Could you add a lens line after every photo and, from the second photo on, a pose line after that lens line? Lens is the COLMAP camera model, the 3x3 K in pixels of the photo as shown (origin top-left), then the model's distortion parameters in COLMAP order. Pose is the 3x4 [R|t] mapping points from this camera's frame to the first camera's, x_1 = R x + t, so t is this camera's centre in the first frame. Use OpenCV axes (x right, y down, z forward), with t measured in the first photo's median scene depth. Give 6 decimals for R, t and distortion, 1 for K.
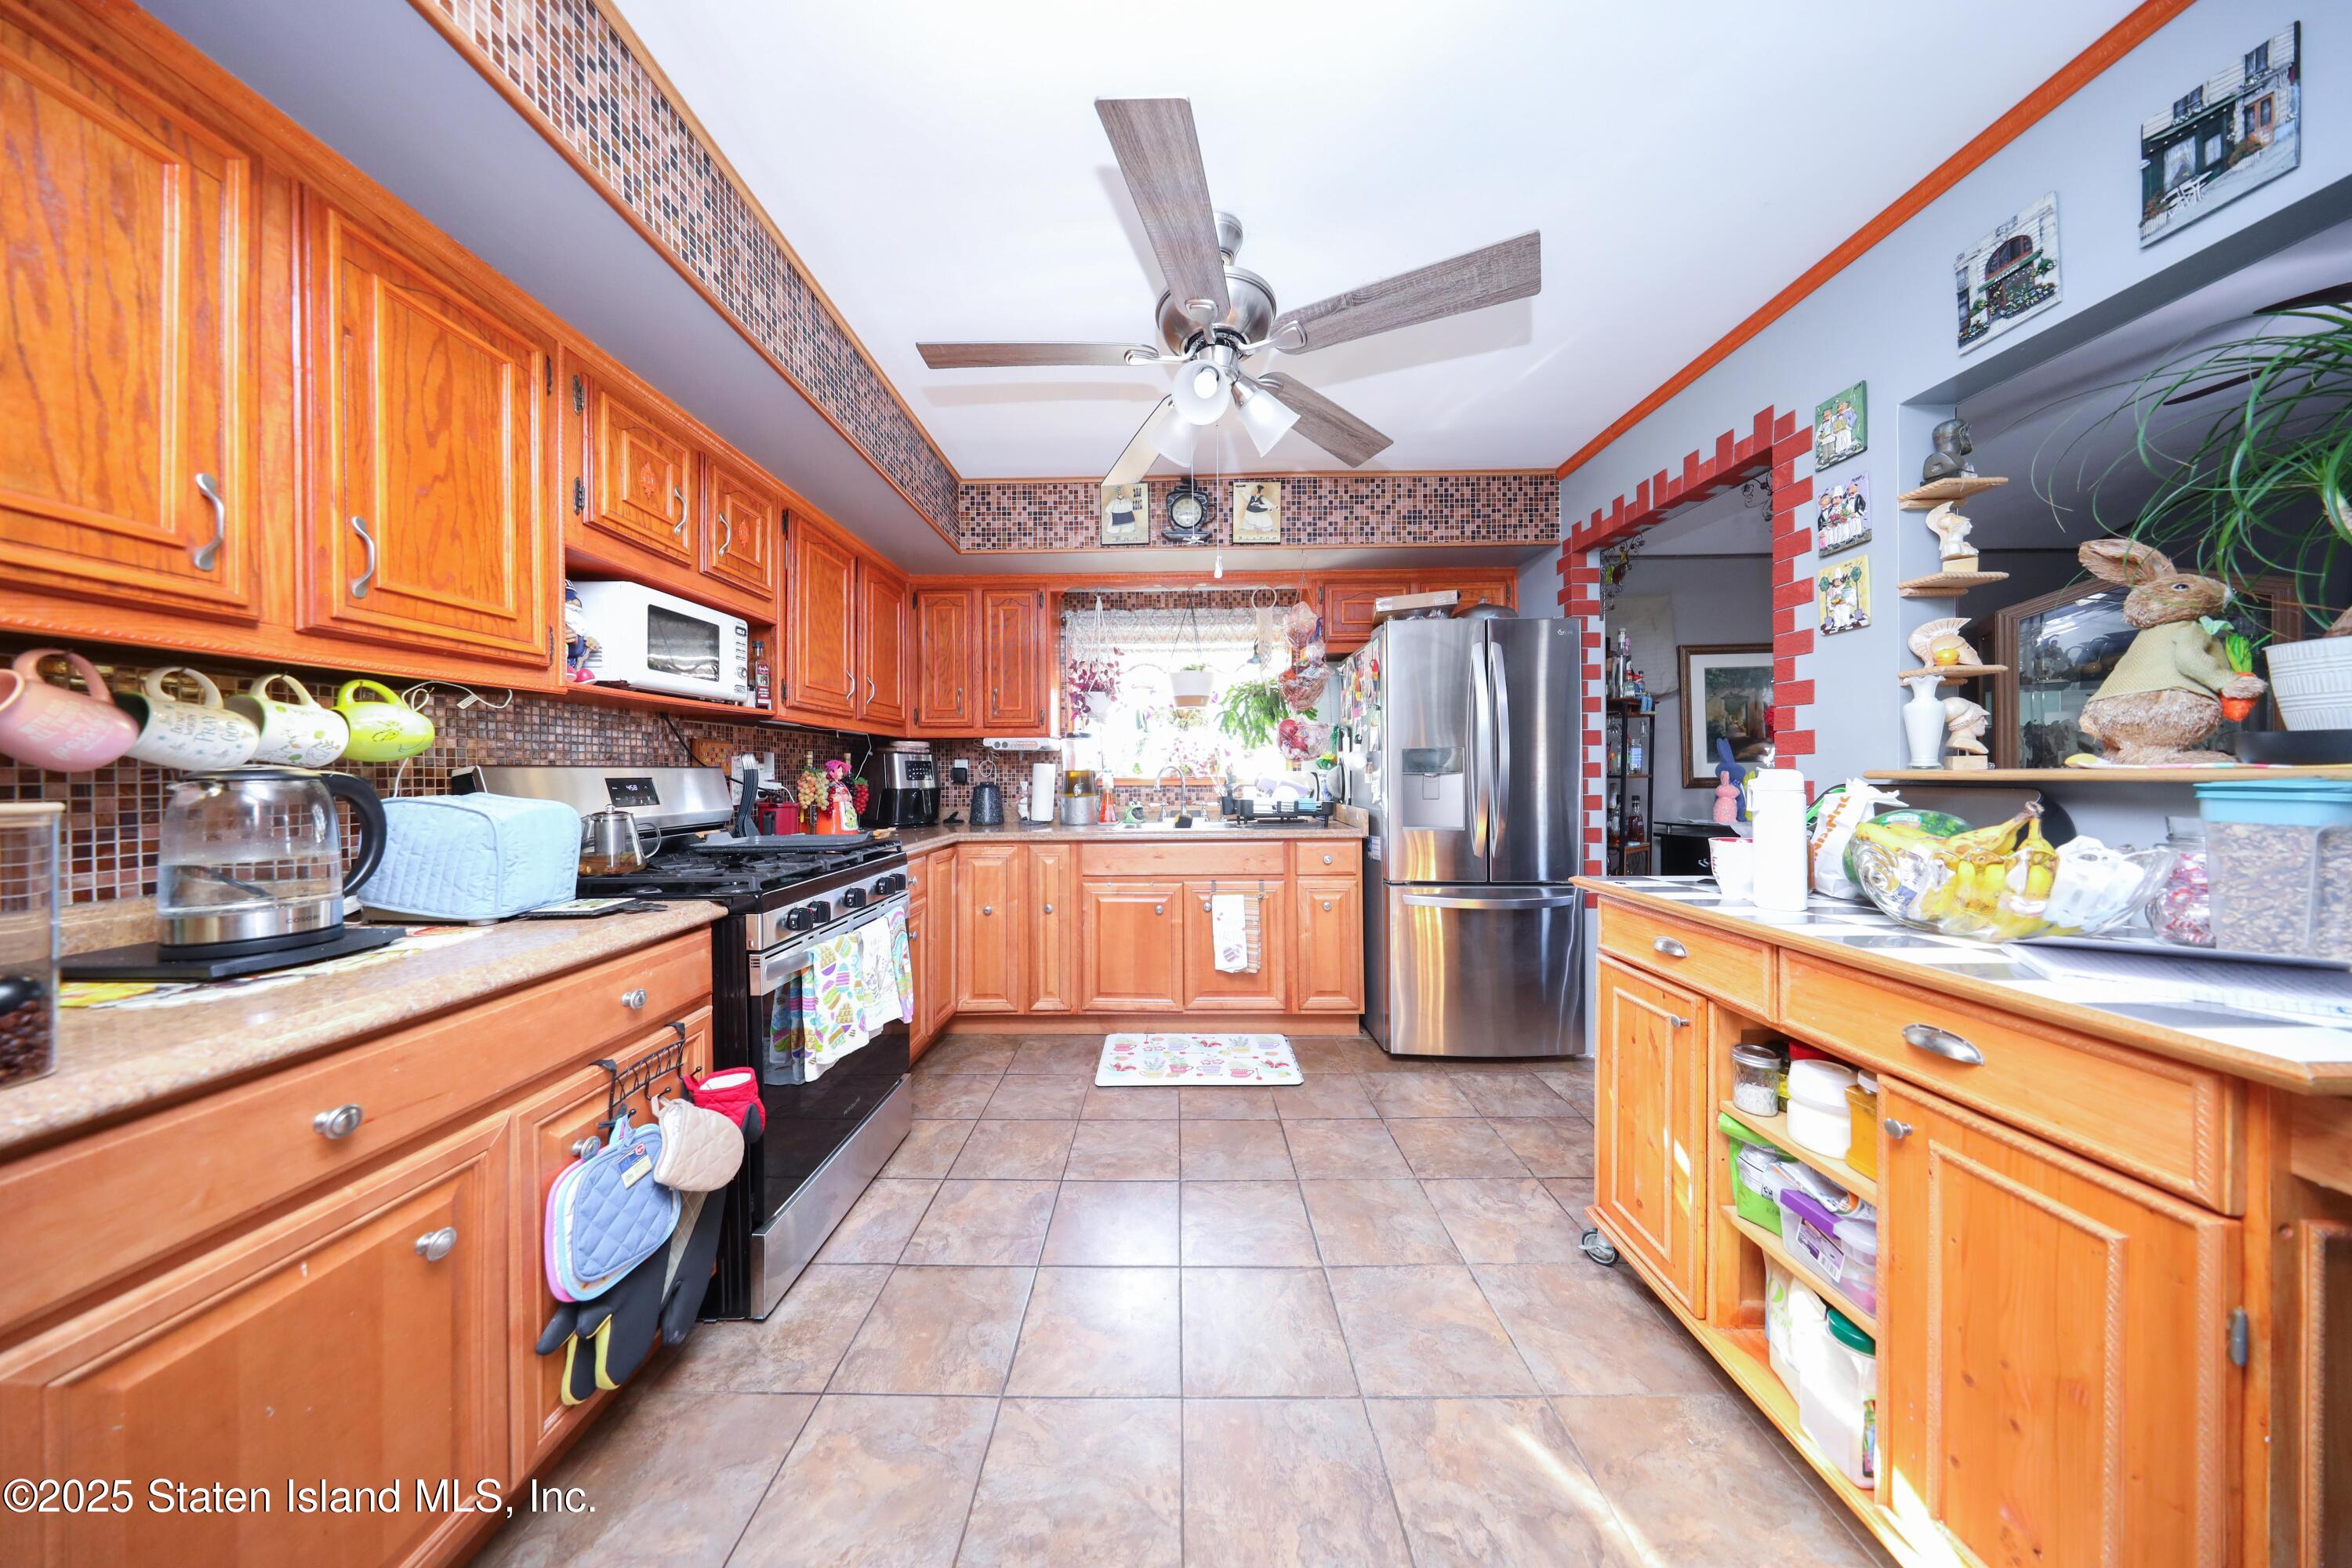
lens RADIAL K [[690.5, 0, 1165.4], [0, 690.5, 777.2], [0, 0, 1]] dist [-0.001329, -0.000106]
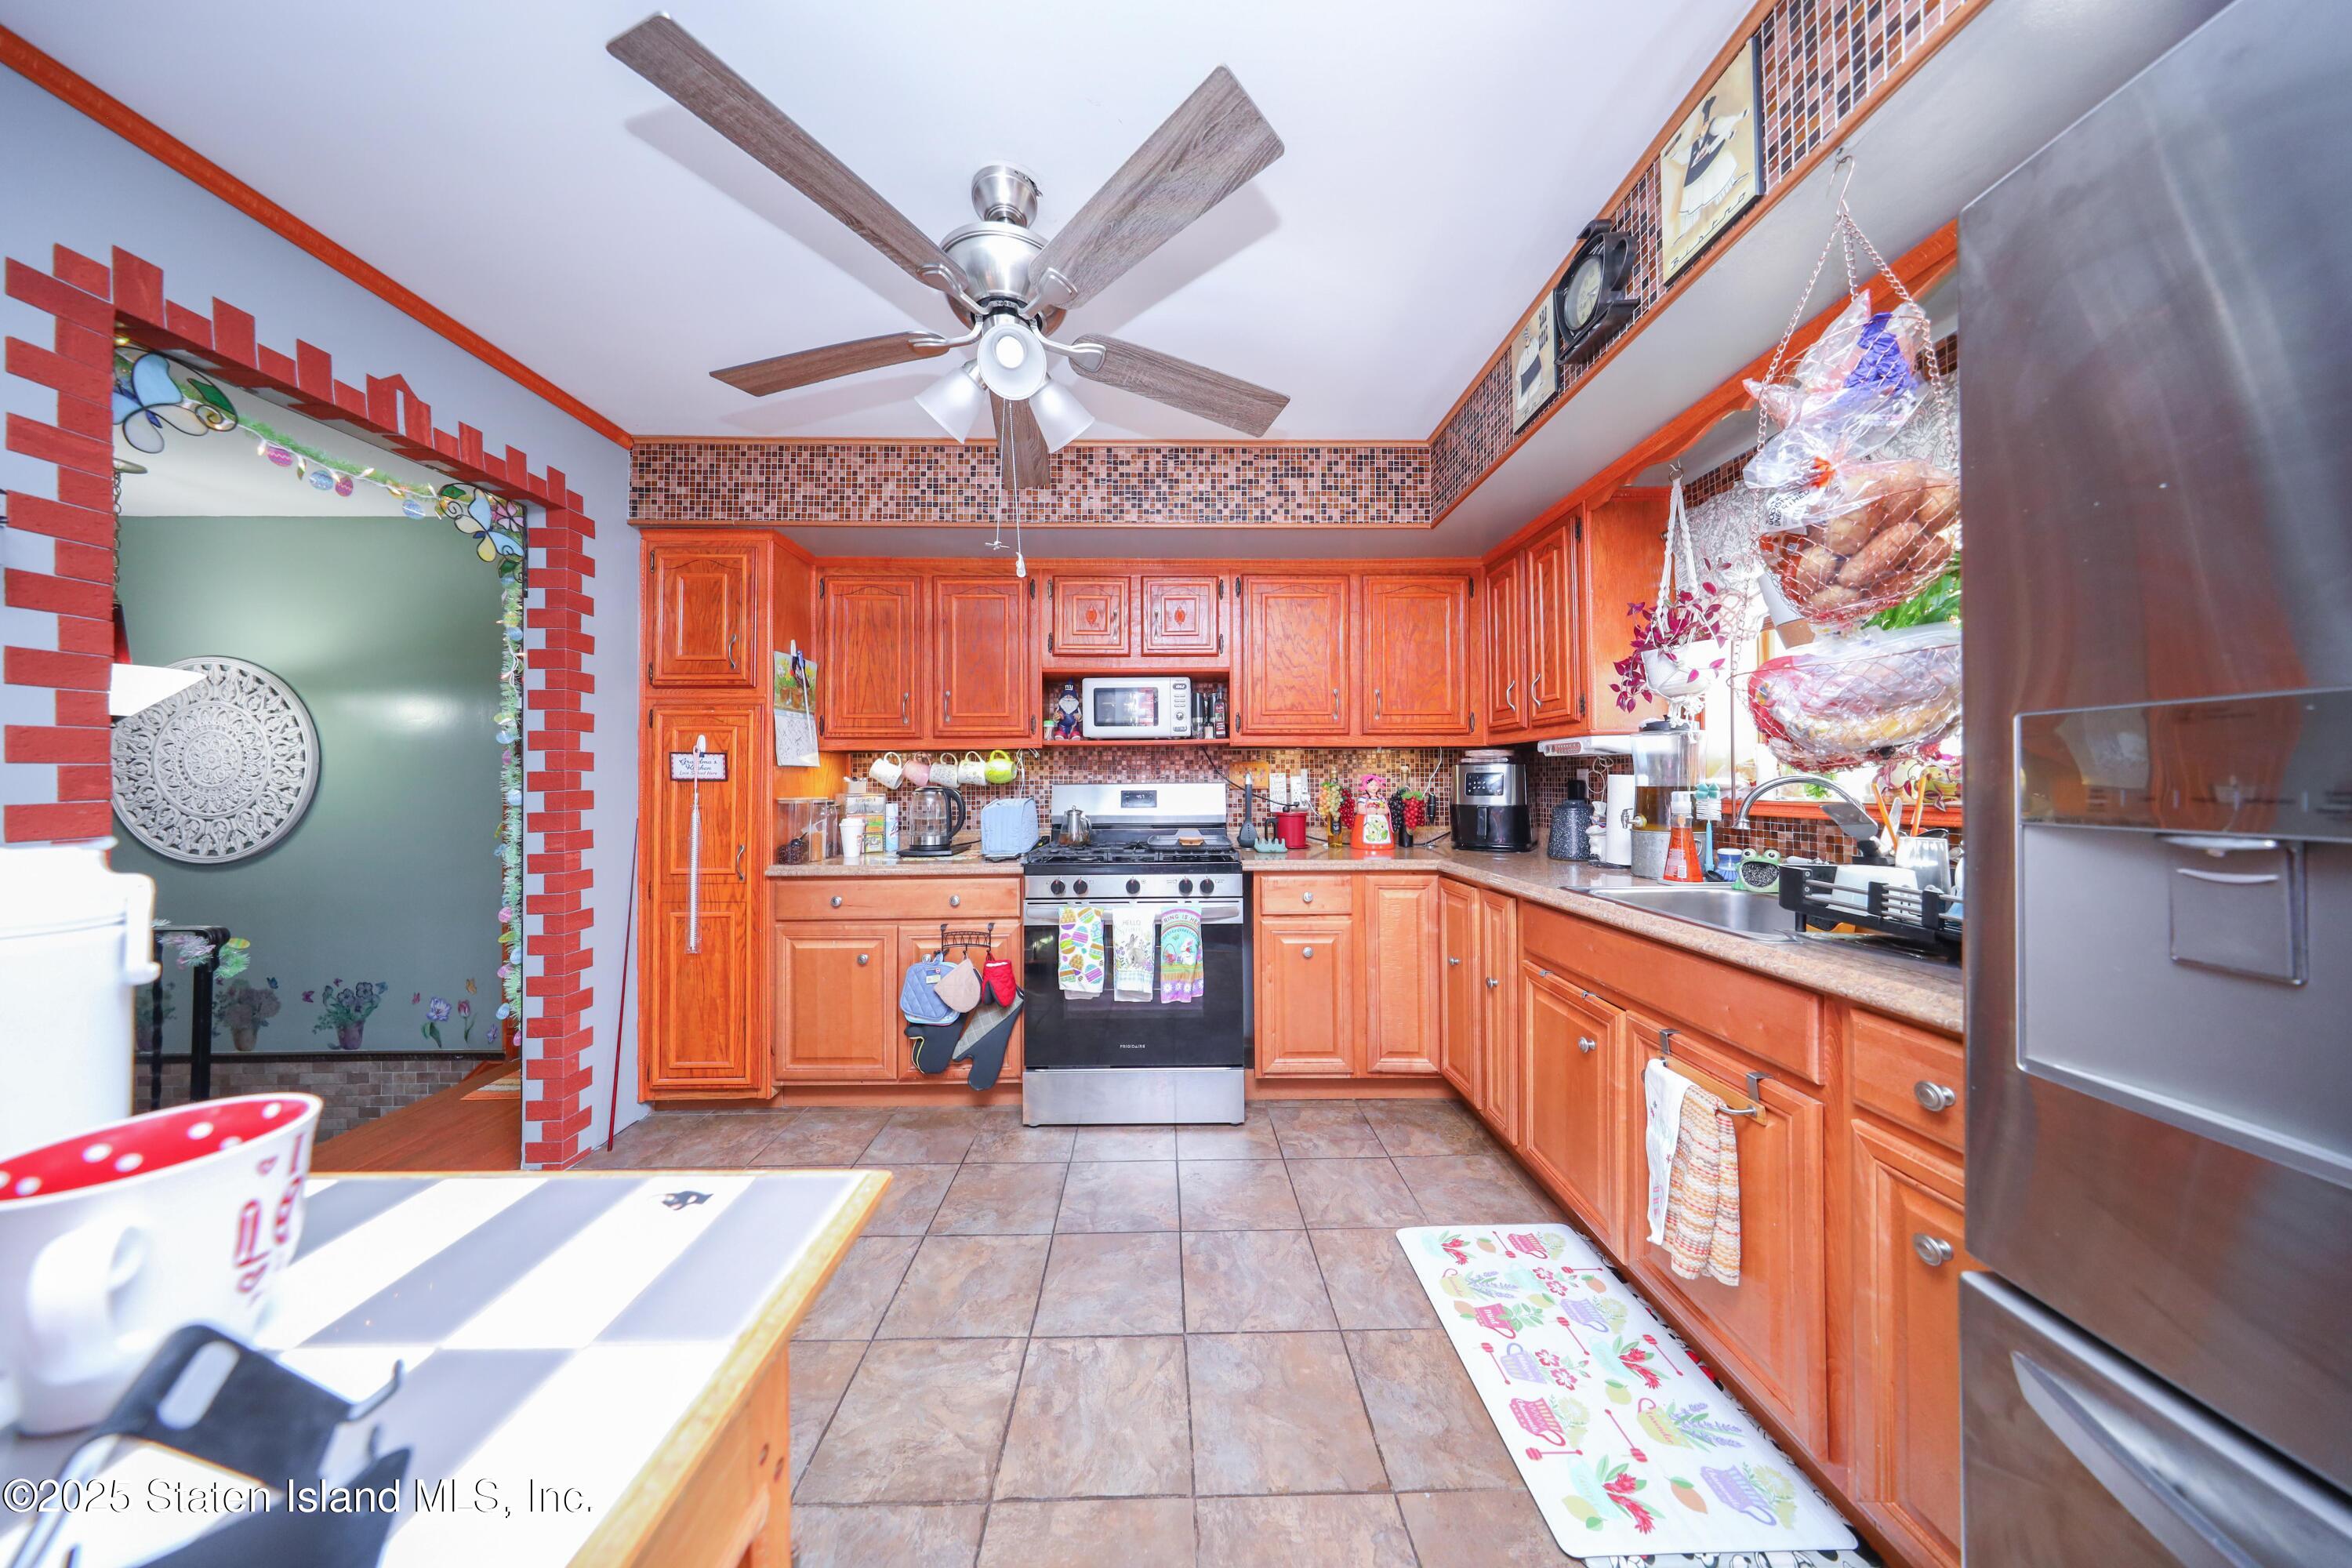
lens RADIAL K [[690.5, 0, 1175.8], [0, 690.5, 773.4], [0, 0, 1]] dist [-0.001329, -0.000106]
pose [[0.024567, -0.008188, -0.999665, 0.725663], [-0.004691, 0.999955, -0.008305, -0.023723], [0.999687, 0.004894, 0.024528, 0.898231]]
